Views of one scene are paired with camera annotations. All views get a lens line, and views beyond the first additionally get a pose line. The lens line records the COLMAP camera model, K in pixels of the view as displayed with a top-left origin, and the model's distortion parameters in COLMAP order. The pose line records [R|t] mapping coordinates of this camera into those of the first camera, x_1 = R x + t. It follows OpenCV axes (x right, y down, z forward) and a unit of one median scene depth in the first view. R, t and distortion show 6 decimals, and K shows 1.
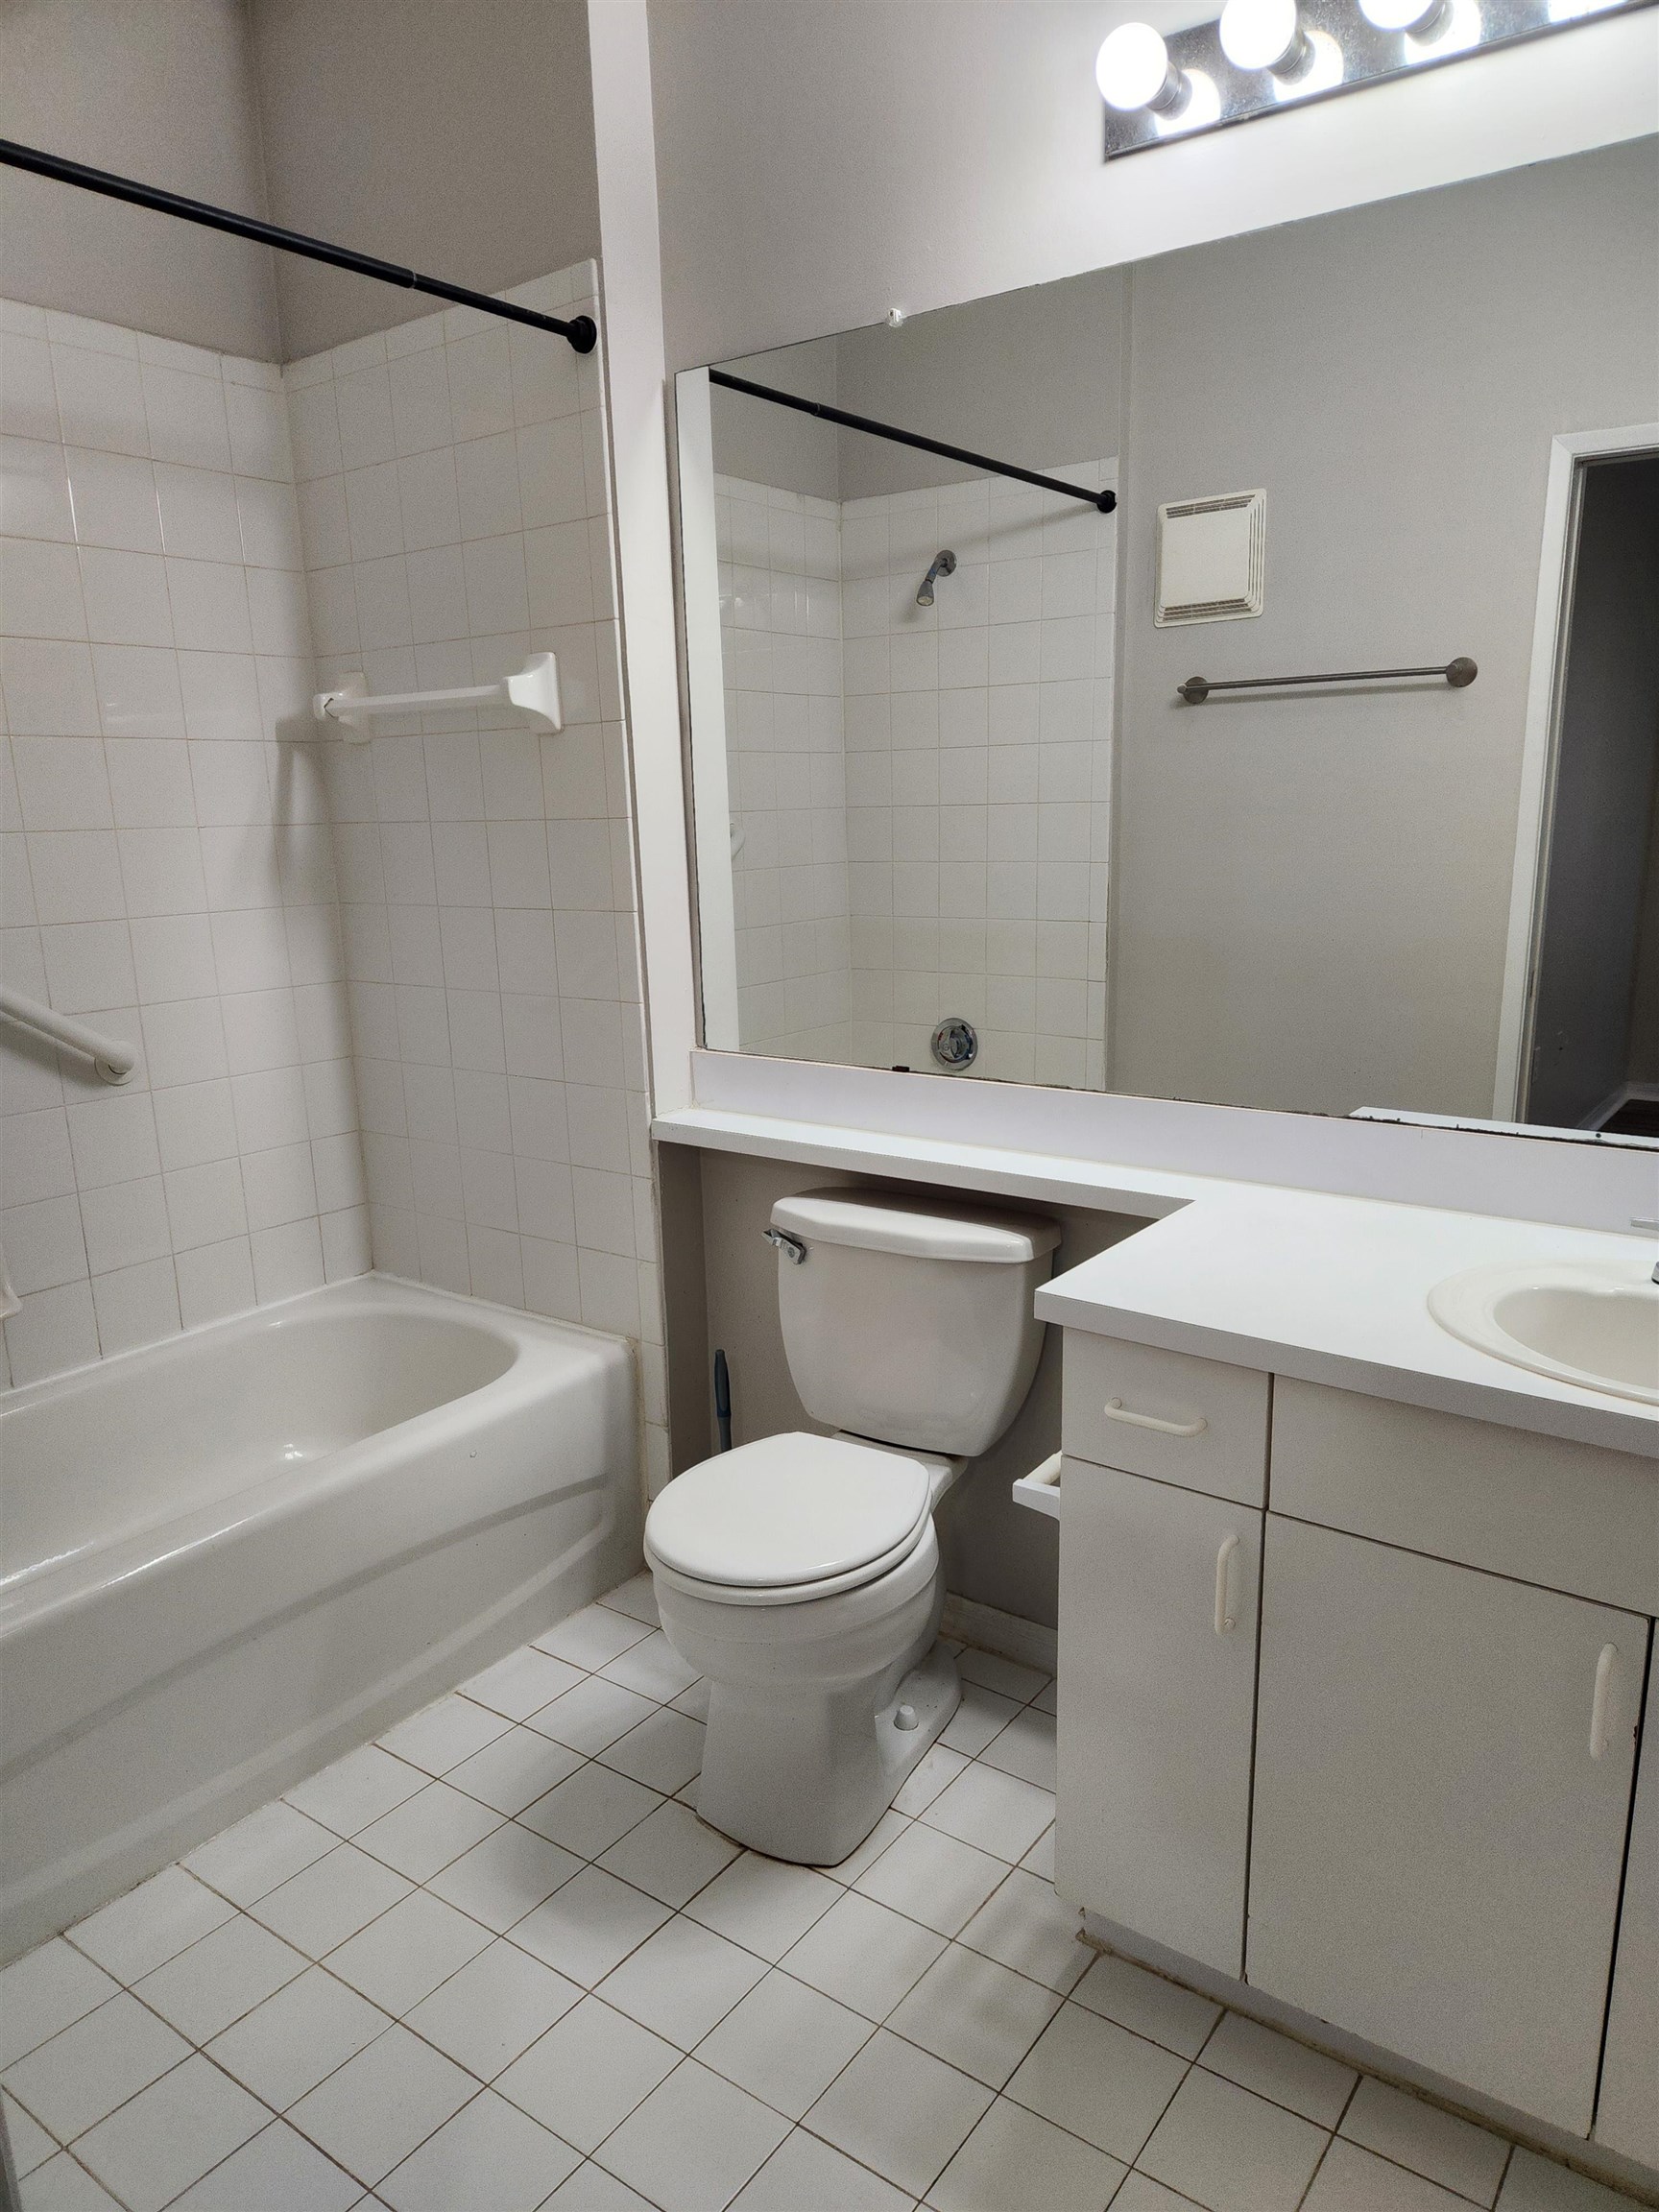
lens RADIAL K [[1486.2, 0, 826.3], [0, 1486.2, 1111.1], [0, 0, 1]] dist [0.079228, -0.072864]
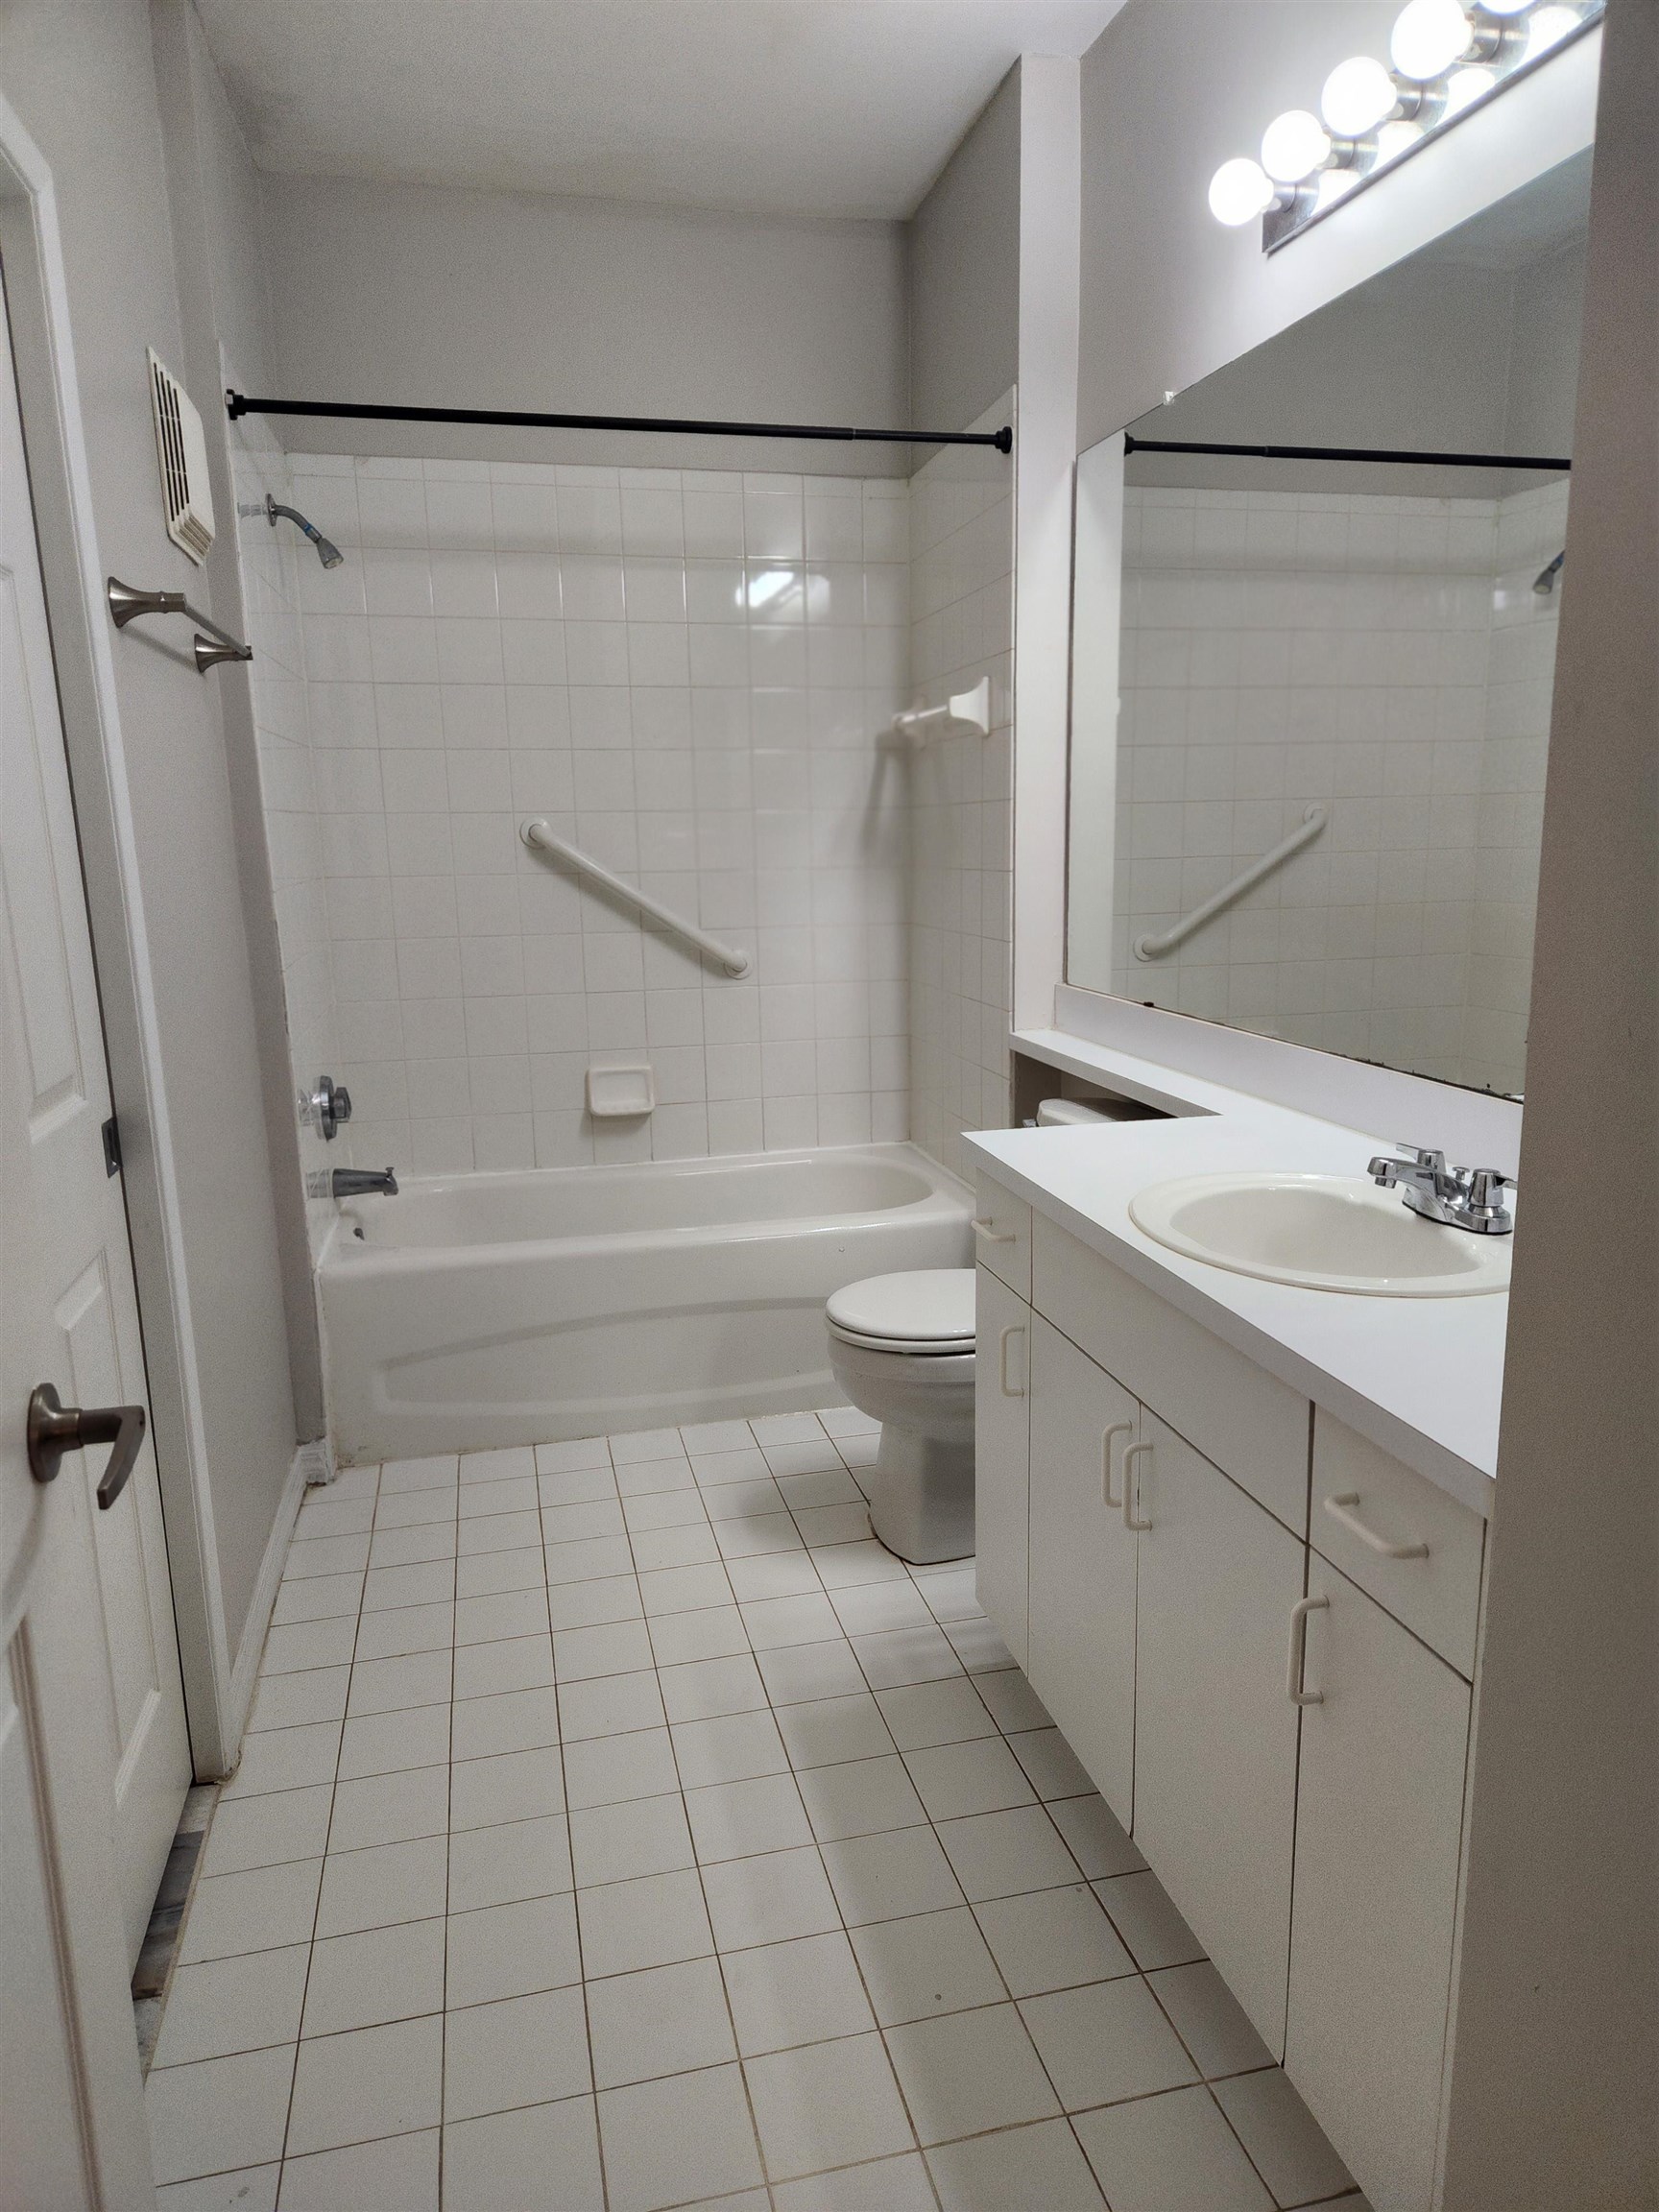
lens RADIAL K [[1486.2, 0, 852.5], [0, 1486.2, 1096.3], [0, 0, 1]] dist [0.079228, -0.072864]
pose [[0.768528, 0.125698, -0.627347, 0.577840], [-0.133258, 0.990456, 0.035205, 0.031561], [0.625785, 0.056543, 0.777943, -0.084617]]
